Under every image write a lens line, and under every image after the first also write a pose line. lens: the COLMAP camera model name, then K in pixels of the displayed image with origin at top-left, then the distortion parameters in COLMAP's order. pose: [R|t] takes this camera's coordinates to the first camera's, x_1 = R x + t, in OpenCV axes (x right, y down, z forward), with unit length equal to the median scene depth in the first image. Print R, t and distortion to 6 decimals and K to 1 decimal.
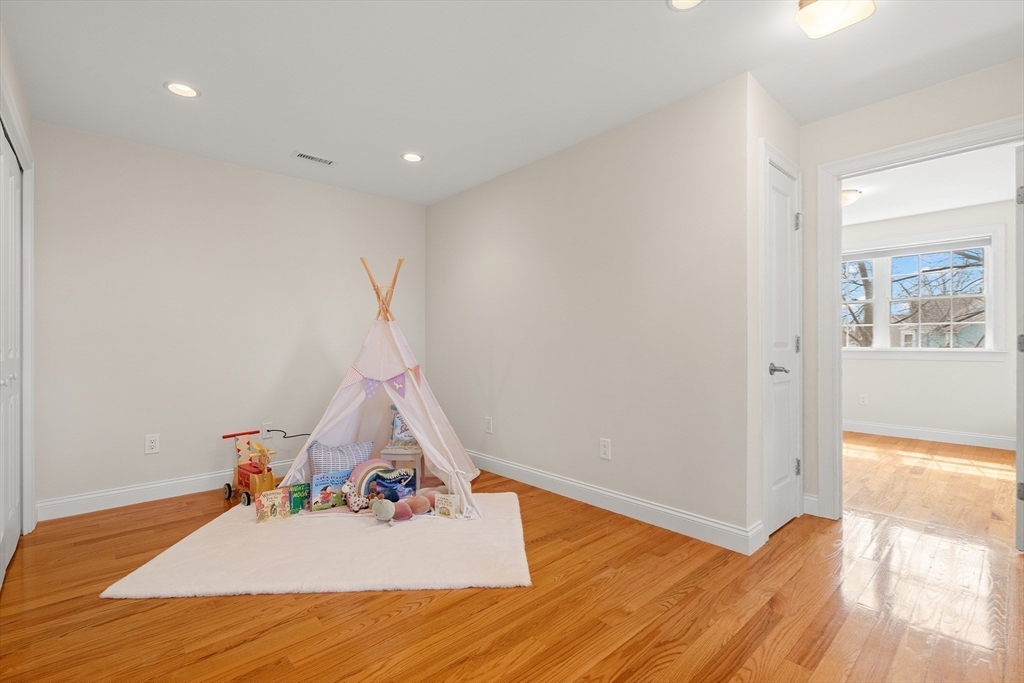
lens RADIAL K [[465.1, 0, 512.0], [0, 465.1, 341.5], [0, 0, 1]] dist [-0.002840, -0.000311]
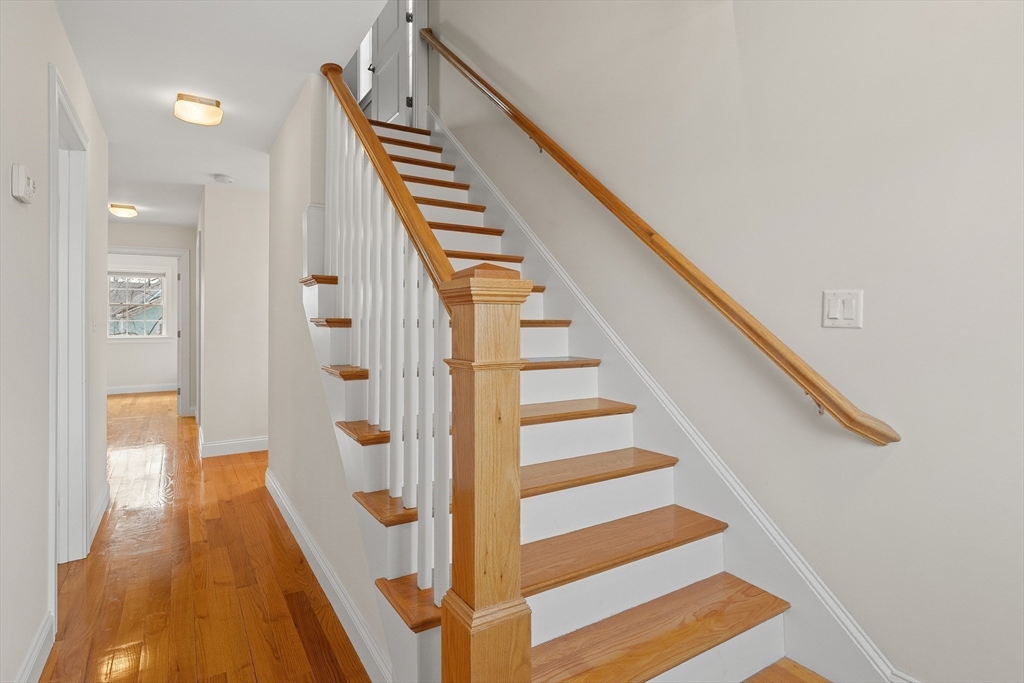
lens RADIAL K [[523.6, 0, 513.2], [0, 523.6, 326.1], [0, 0, 1]] dist [-0.000171, 0.000006]
pose [[0.168529, 0.003465, 0.985691, -0.765722], [-0.002356, 0.999992, -0.003112, -0.020211], [-0.985694, -0.001798, 0.168536, -0.695113]]
